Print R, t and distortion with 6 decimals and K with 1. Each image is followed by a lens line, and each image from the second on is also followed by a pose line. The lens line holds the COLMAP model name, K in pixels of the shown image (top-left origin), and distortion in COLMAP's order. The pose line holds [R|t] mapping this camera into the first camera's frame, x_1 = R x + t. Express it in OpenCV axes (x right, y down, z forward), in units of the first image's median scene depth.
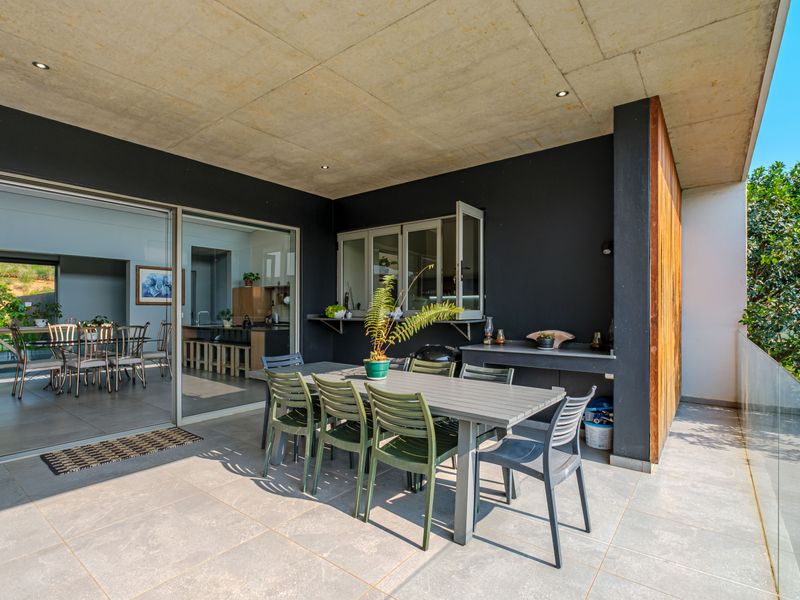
lens RADIAL K [[407.4, 0, 397.1], [0, 407.4, 307.3], [0, 0, 1]] dist [0.001584, 0.000549]
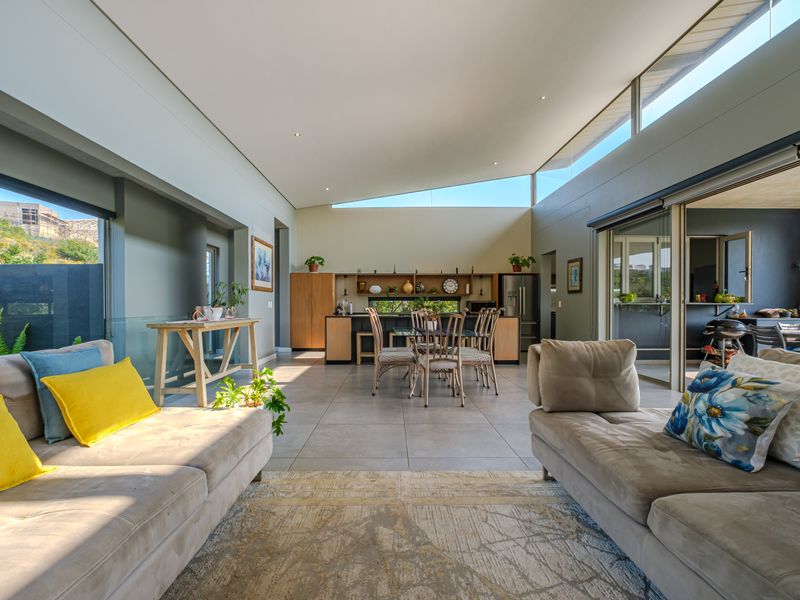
lens RADIAL K [[385.4, 0, 394.6], [0, 385.4, 311.3], [0, 0, 1]] dist [0.000873, 0.000377]
pose [[0.786203, -0.005470, 0.617944, -1.569677], [-0.004552, 0.999882, 0.014643, 0.039128], [-0.617951, -0.014325, 0.786086, 0.536447]]
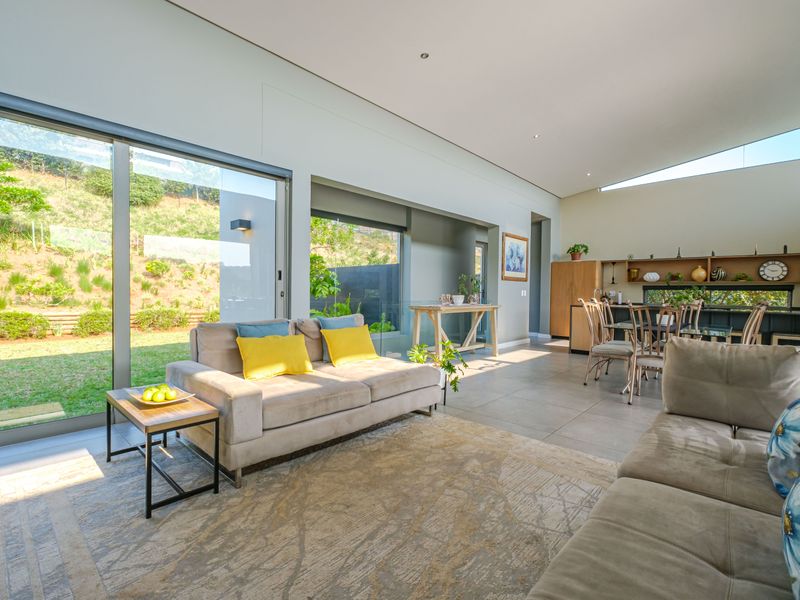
lens RADIAL K [[385.4, 0, 394.6], [0, 385.4, 311.3], [0, 0, 1]] dist [0.000873, 0.000377]
pose [[0.995278, 0.021274, -0.094707, -1.417626], [-0.015991, 0.998292, 0.056195, 0.031656], [0.095740, -0.054415, 0.993918, 0.338200]]
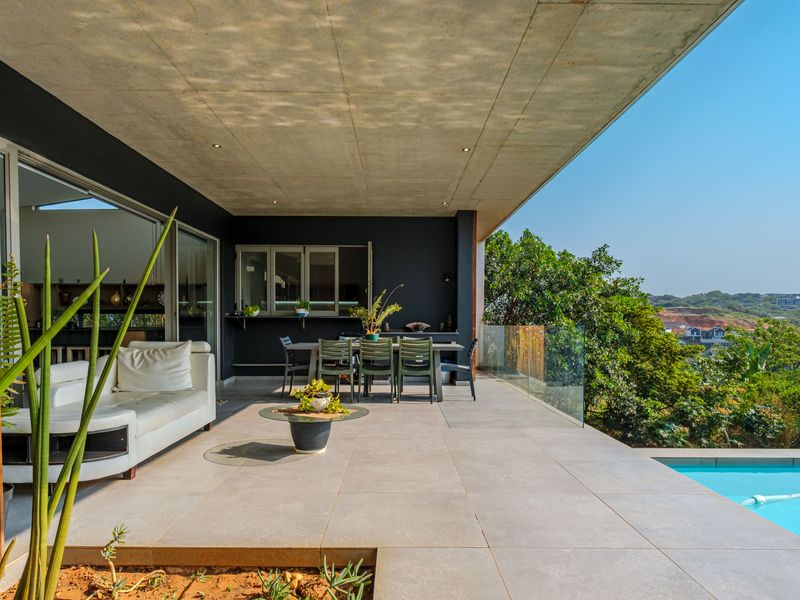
lens RADIAL K [[494.4, 0, 400.0], [0, 494.4, 300.0], [0, 0, 1]] dist [0.000771, -0.000054]
pose [[0.793688, 0.036586, 0.607224, -0.744140], [-0.009001, 0.998787, -0.048414, 0.049809], [-0.608259, 0.032960, 0.793054, -0.484956]]
